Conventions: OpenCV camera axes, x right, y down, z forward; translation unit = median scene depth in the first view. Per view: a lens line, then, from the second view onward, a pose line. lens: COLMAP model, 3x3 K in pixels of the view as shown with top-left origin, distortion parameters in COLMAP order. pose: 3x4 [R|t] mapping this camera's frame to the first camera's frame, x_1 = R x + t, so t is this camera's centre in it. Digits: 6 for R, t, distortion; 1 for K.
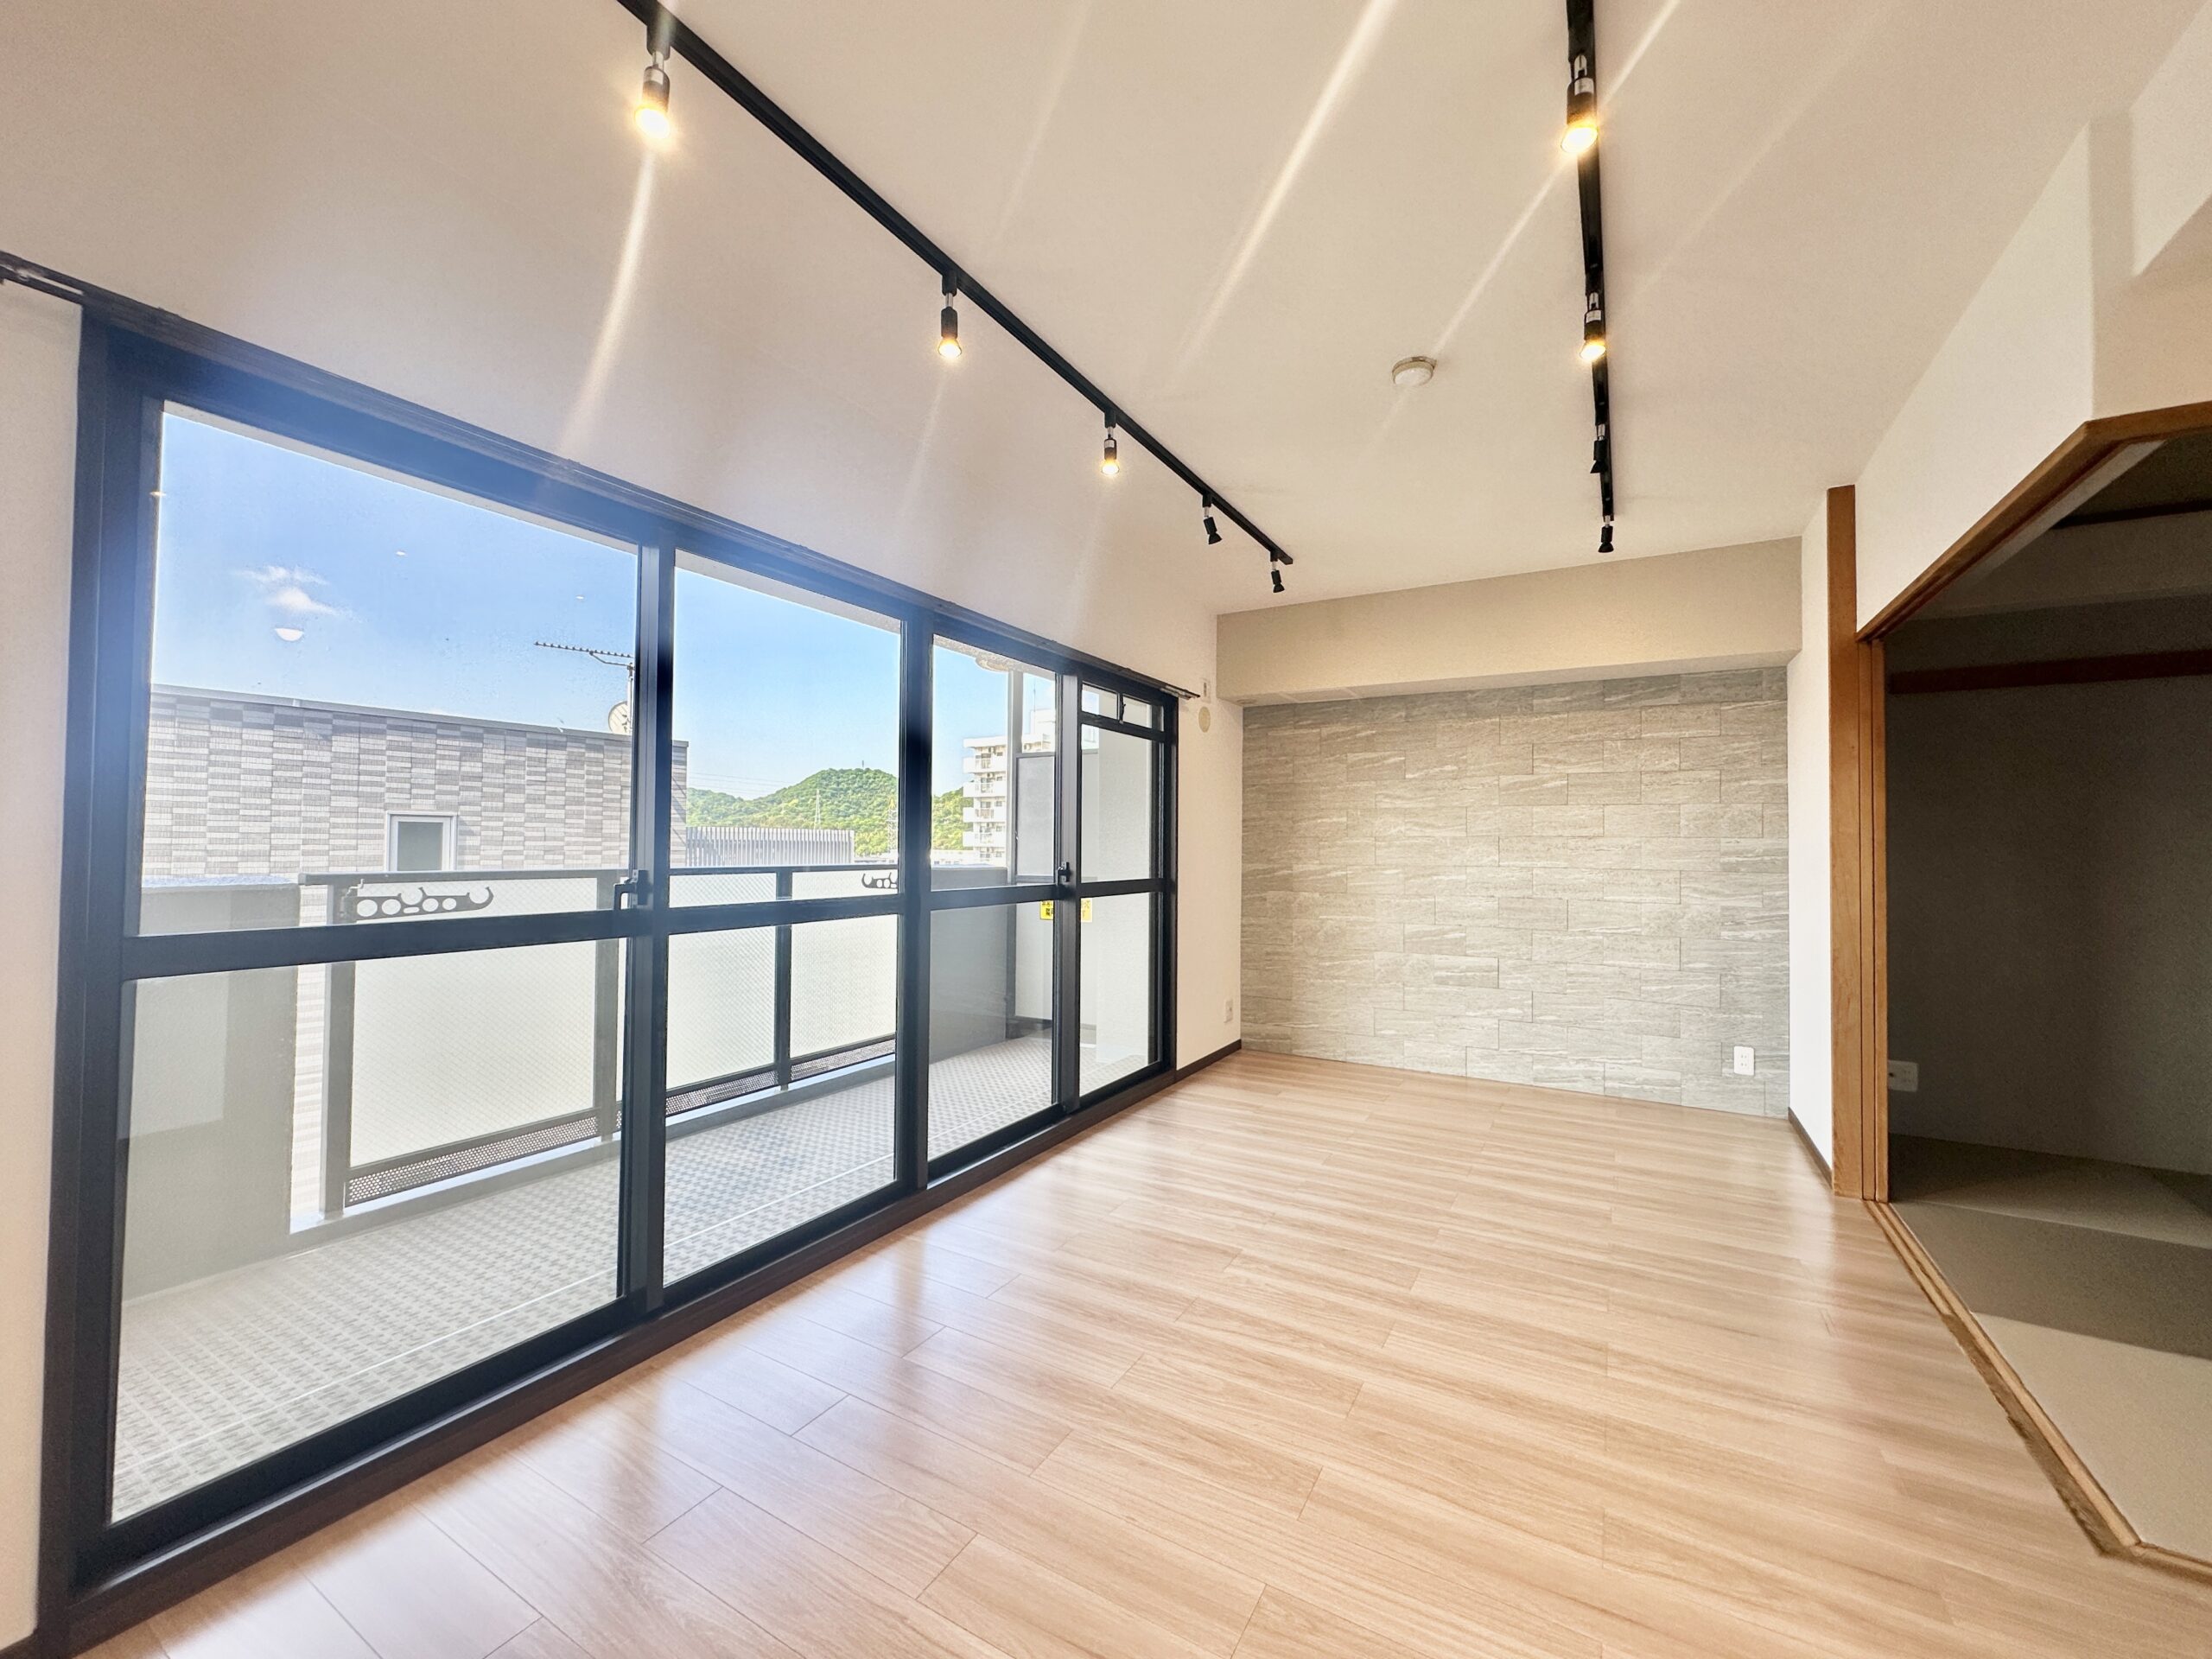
lens RADIAL K [[881.7, 0, 1106.0], [0, 881.7, 829.5], [0, 0, 1]] dist [0.000229, 0.000059]
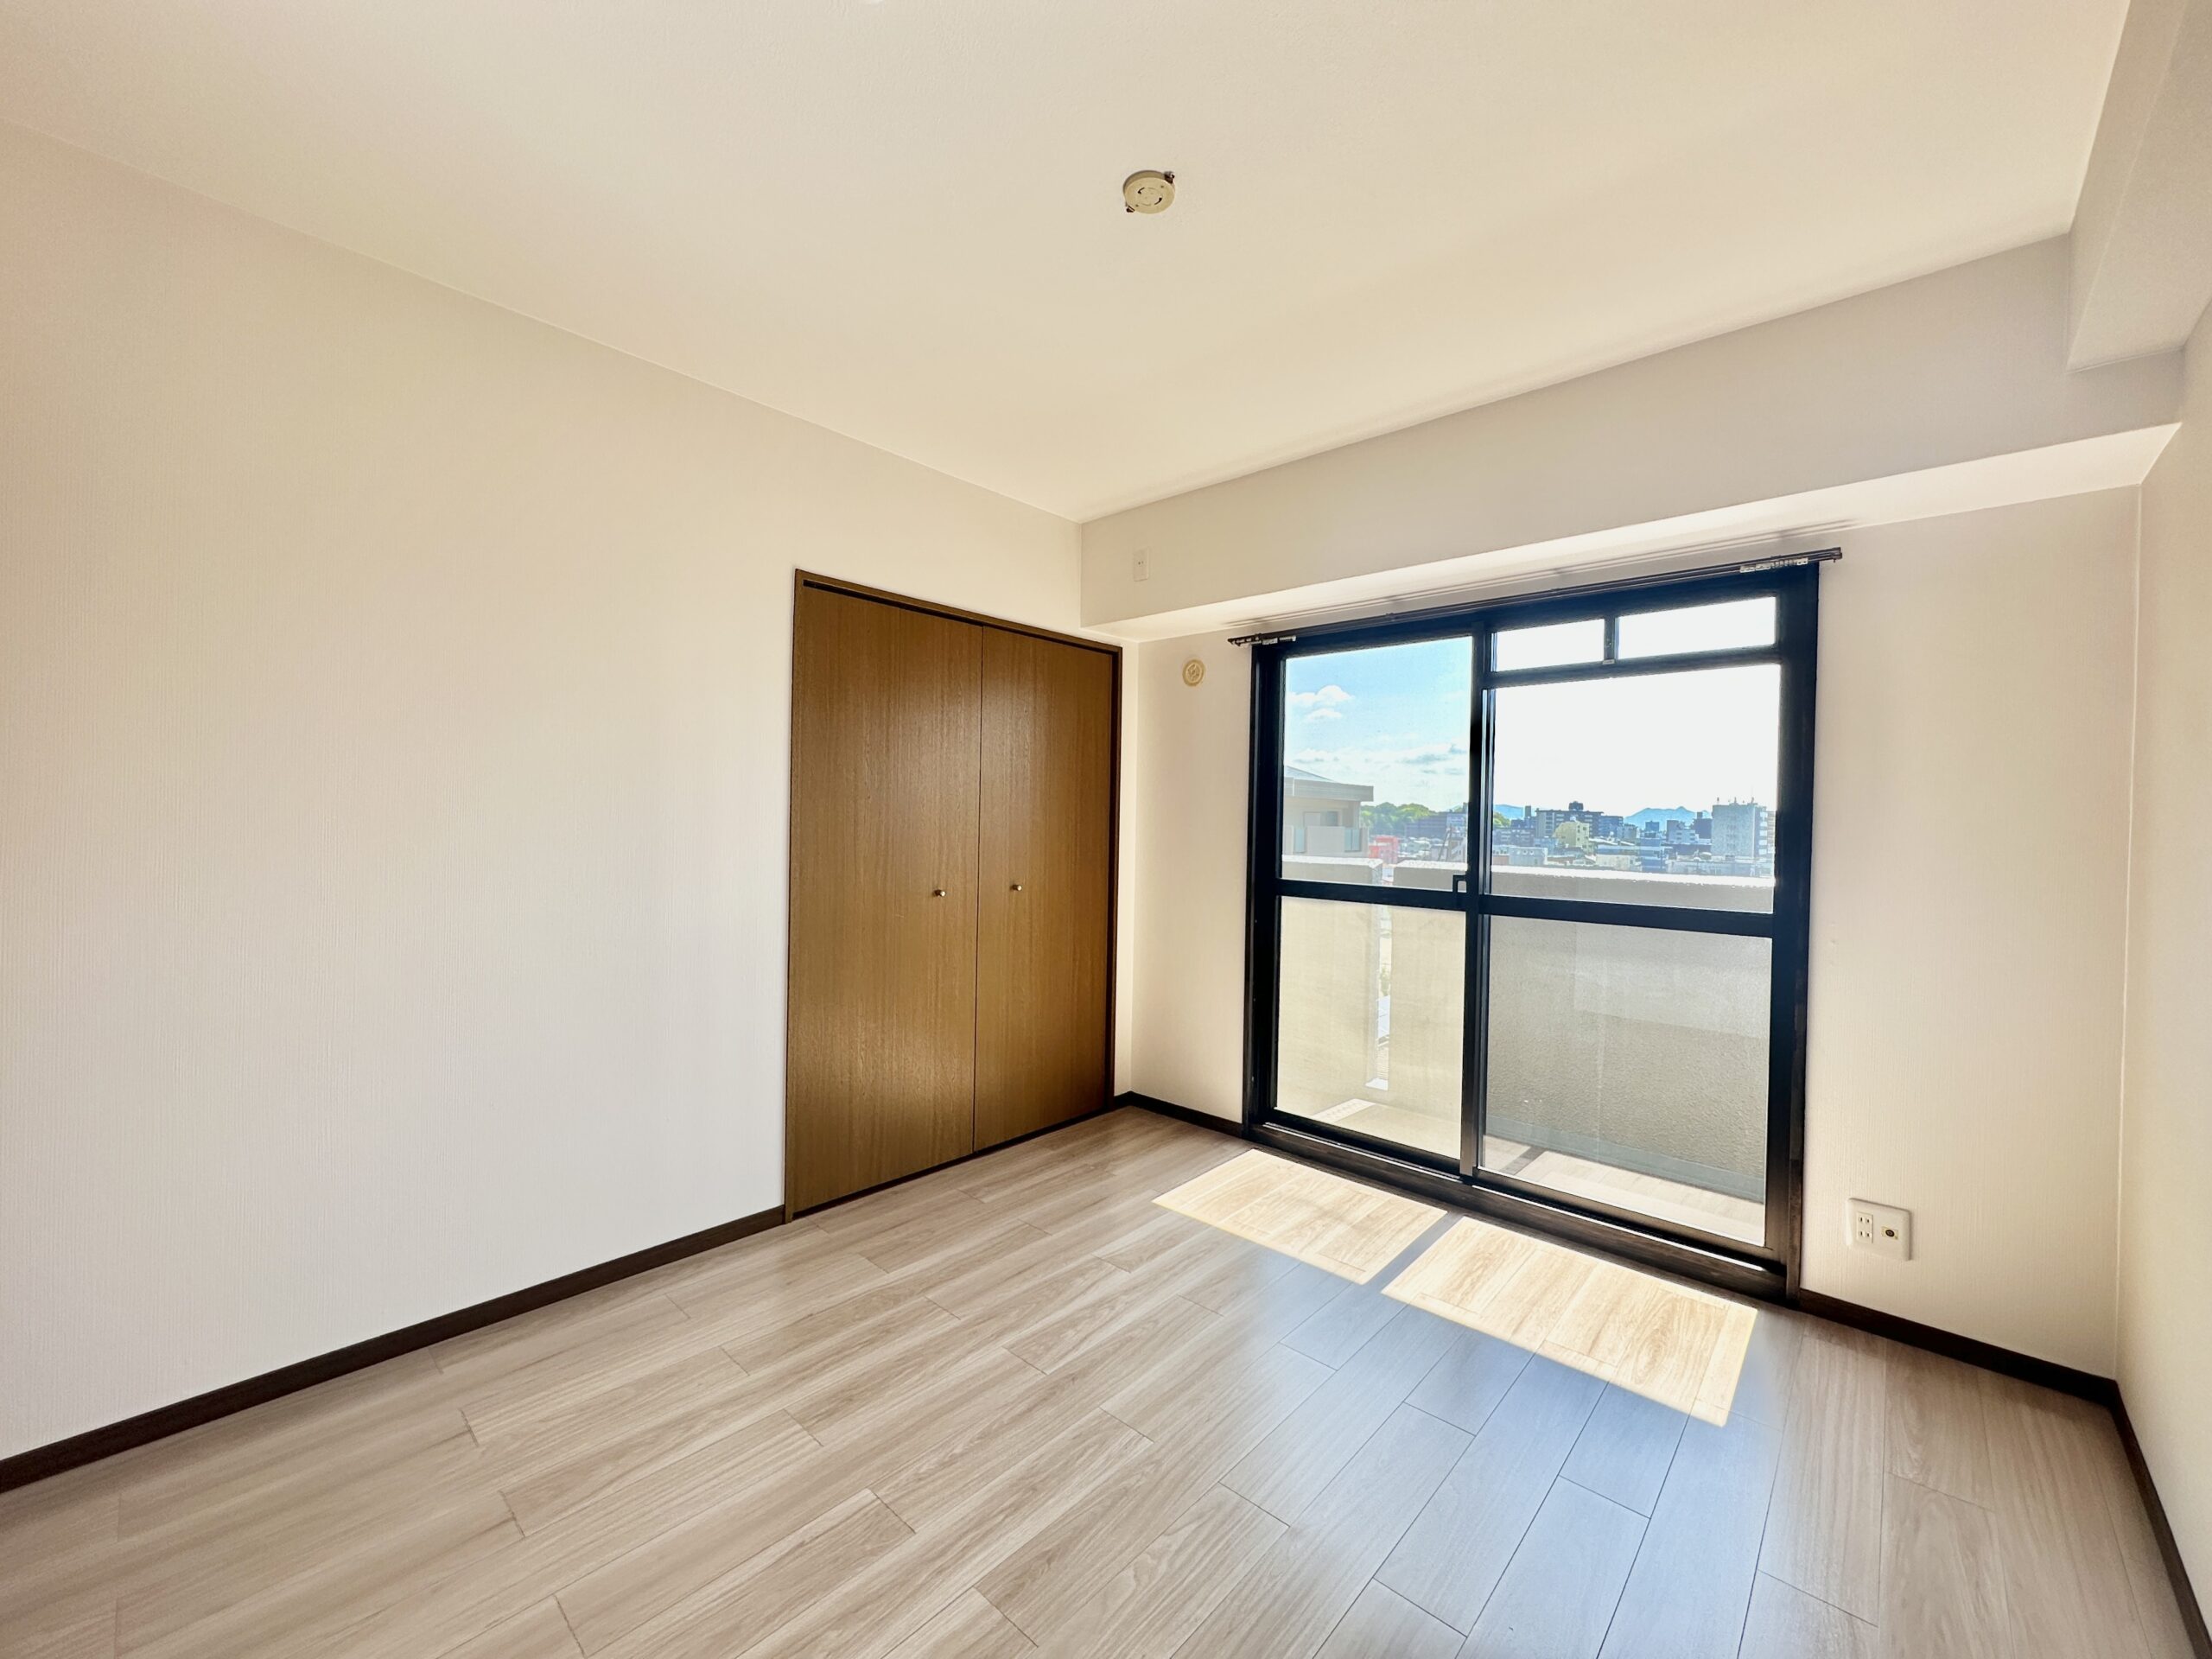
lens RADIAL K [[881.7, 0, 1106.0], [0, 881.7, 829.5], [0, 0, 1]] dist [0.000229, 0.000059]
pose [[-0.205781, -0.007282, -0.978571, 0.522112], [0.002802, 0.999964, -0.008030, 0.007276], [0.978594, -0.004394, -0.205753, 0.532782]]
